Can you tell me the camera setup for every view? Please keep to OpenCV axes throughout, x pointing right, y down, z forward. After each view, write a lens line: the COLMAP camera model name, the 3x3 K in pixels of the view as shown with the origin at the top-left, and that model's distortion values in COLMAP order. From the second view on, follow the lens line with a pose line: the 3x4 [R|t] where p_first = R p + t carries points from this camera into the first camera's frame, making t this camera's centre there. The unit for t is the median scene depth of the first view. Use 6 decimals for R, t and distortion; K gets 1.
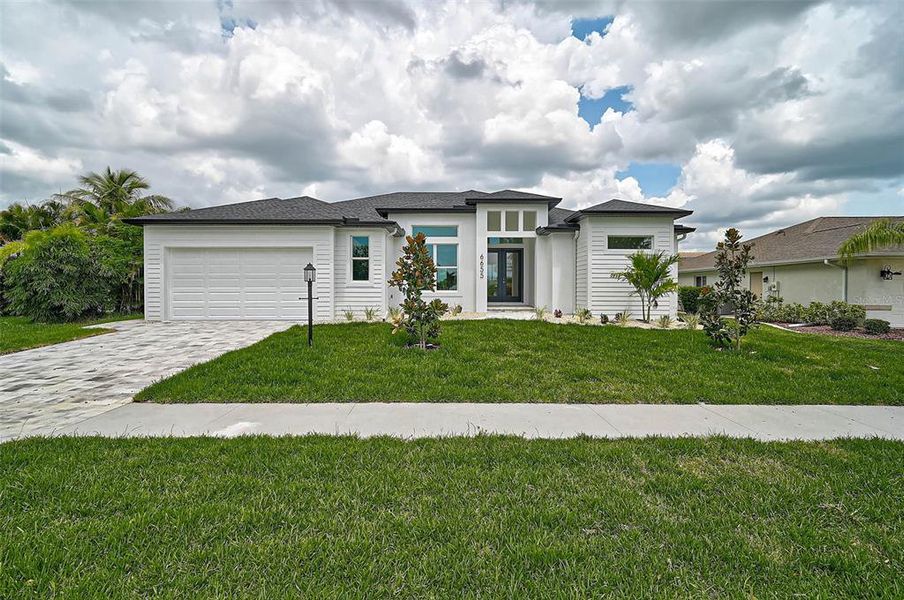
lens RADIAL K [[421.1, 0, 451.4], [0, 421.1, 295.8], [0, 0, 1]] dist [-0.009055, -0.000094]
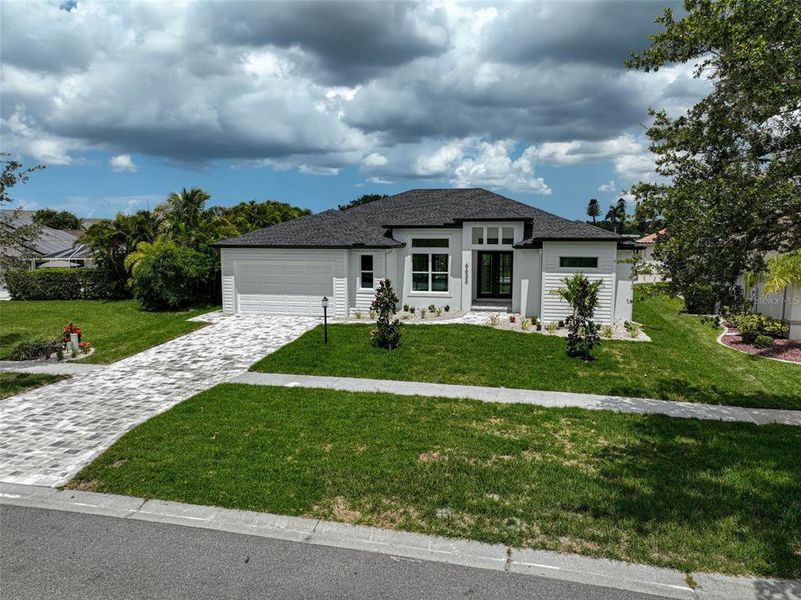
lens RADIAL K [[566.1, 0, 405.8], [0, 566.1, 301.1], [0, 0, 1]] dist [-0.006795, 0.024362]
pose [[0.973783, 0.028594, -0.225673, 0.308980], [-0.004593, 0.994338, 0.106168, -0.185972], [0.227431, -0.102348, 0.968401, -0.711241]]
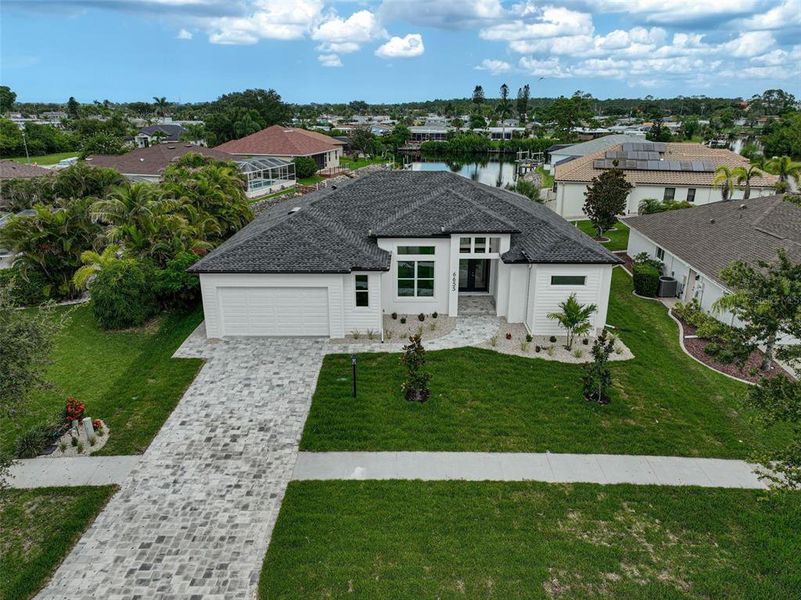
lens RADIAL K [[566.1, 0, 406.0], [0, 566.1, 310.5], [0, 0, 1]] dist [-0.006795, 0.024362]
pose [[0.999955, 0.006249, -0.007147, -0.064593], [-0.003553, 0.944471, 0.328575, -0.610537], [0.008803, -0.328535, 0.944451, -0.683455]]
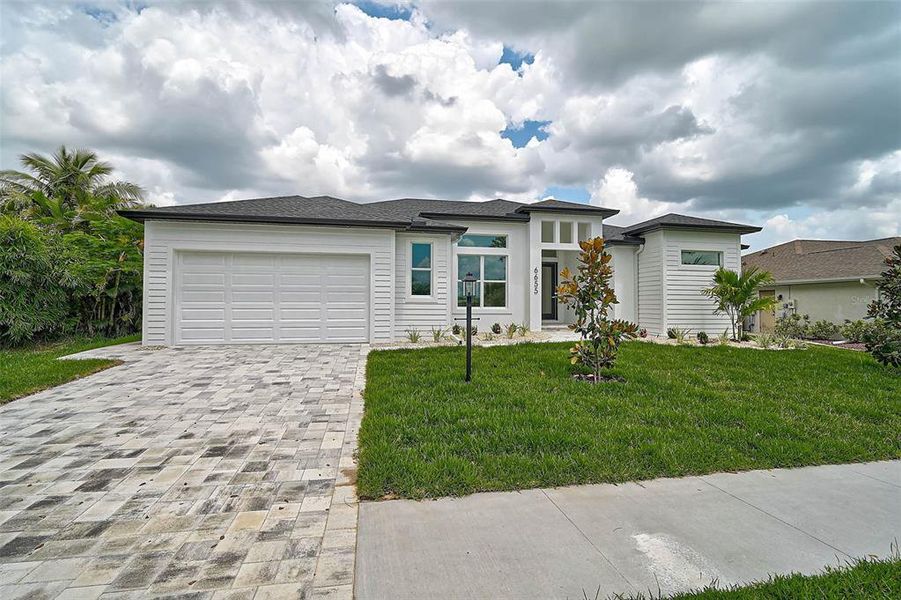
lens RADIAL K [[419.7, 0, 449.2], [0, 419.7, 297.4], [0, 0, 1]] dist [-0.009055, -0.000094]
pose [[0.985636, 0.007913, 0.168696, -0.301704], [-0.002582, 0.999491, -0.031798, -0.005386], [-0.168862, 0.030906, 0.985155, 0.158734]]
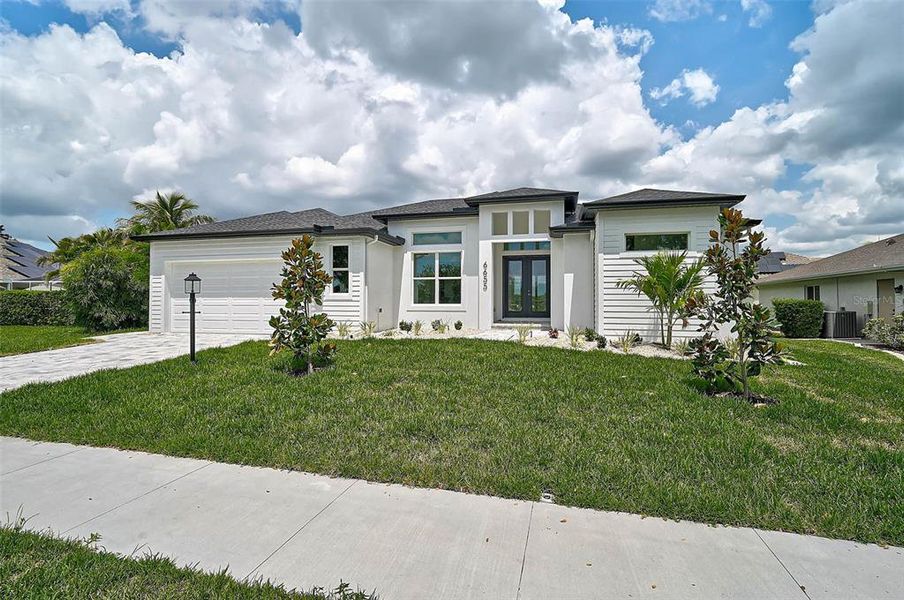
lens RADIAL K [[421.1, 0, 452.4], [0, 421.1, 296.9], [0, 0, 1]] dist [-0.009055, -0.000094]
pose [[0.967890, -0.002672, -0.251358, 0.255765], [-0.004799, 0.999565, -0.029106, -0.002253], [0.251327, 0.029377, 0.967456, 0.165177]]
